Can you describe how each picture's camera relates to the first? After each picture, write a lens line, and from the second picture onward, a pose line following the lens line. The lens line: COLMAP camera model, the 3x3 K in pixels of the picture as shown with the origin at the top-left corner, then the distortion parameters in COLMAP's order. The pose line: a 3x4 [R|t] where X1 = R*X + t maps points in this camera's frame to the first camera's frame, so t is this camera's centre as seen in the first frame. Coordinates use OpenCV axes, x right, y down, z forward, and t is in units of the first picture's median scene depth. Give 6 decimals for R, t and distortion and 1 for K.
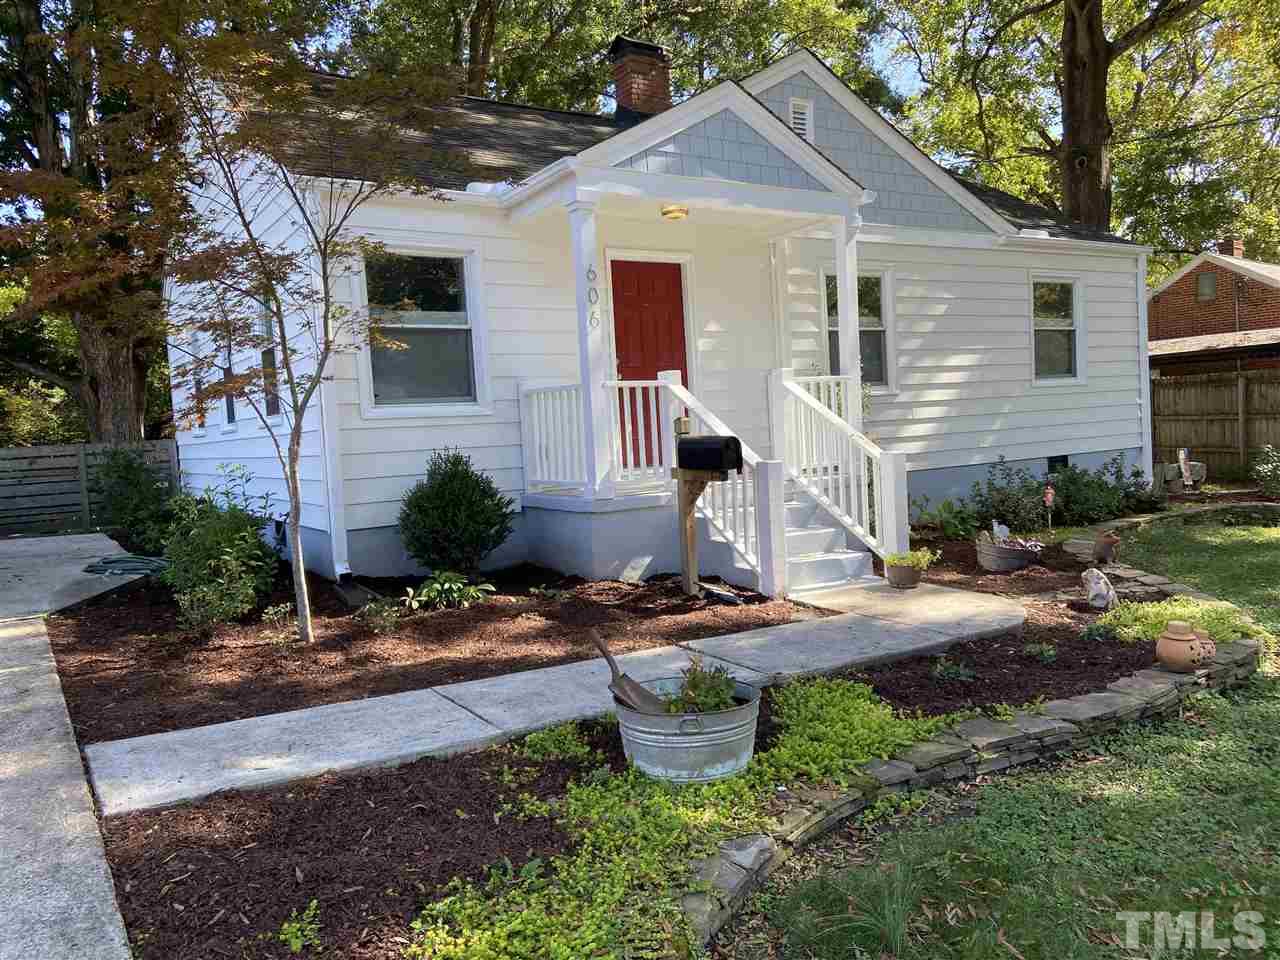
lens RADIAL K [[984.1, 0, 641.3], [0, 984.1, 462.0], [0, 0, 1]] dist [0.126107, 0.000437]
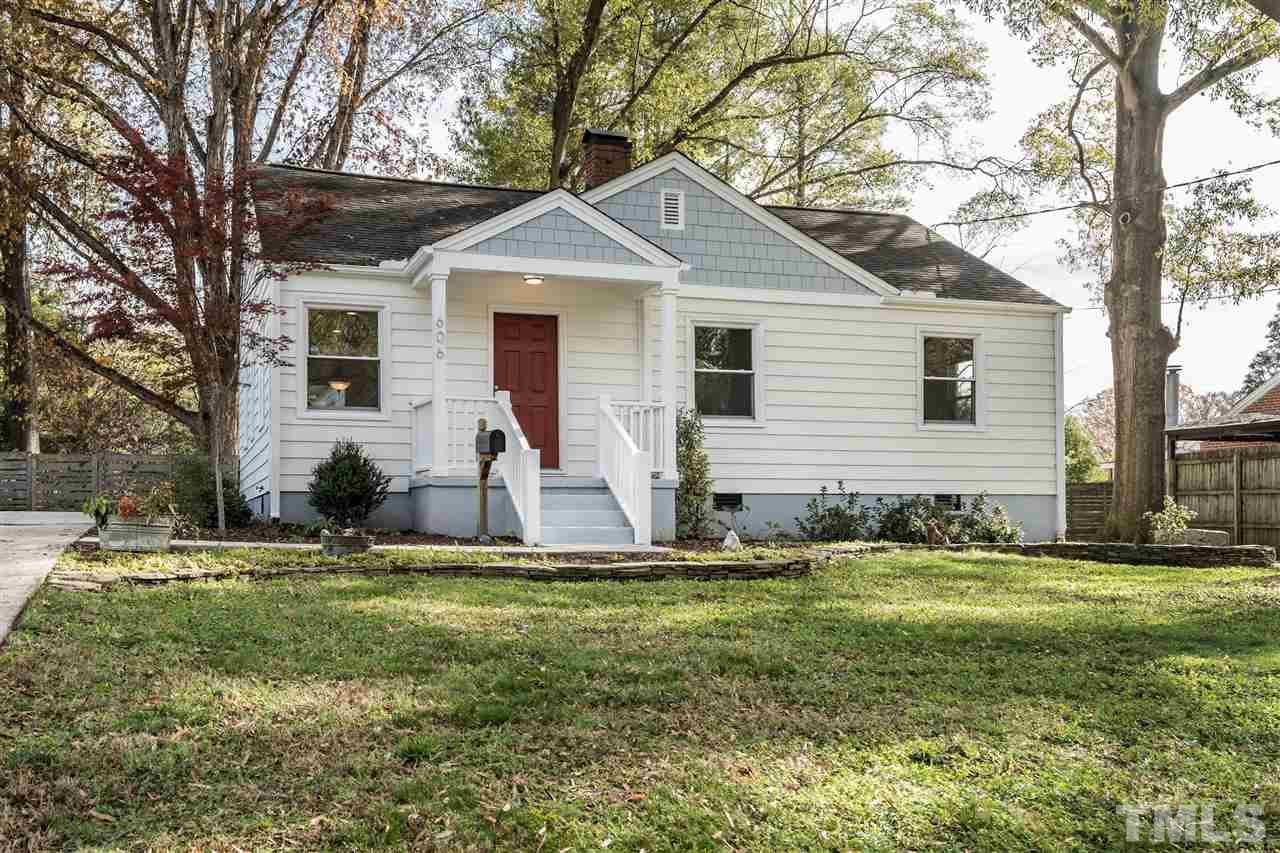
lens RADIAL K [[610.1, 0, 661.4], [0, 610.1, 431.2], [0, 0, 1]] dist [-0.007197, -0.000470]
pose [[0.910441, 0.067196, -0.408145, 0.495719], [-0.084041, 0.996186, -0.023459, -0.040324], [0.405012, 0.055660, 0.912616, 0.321599]]
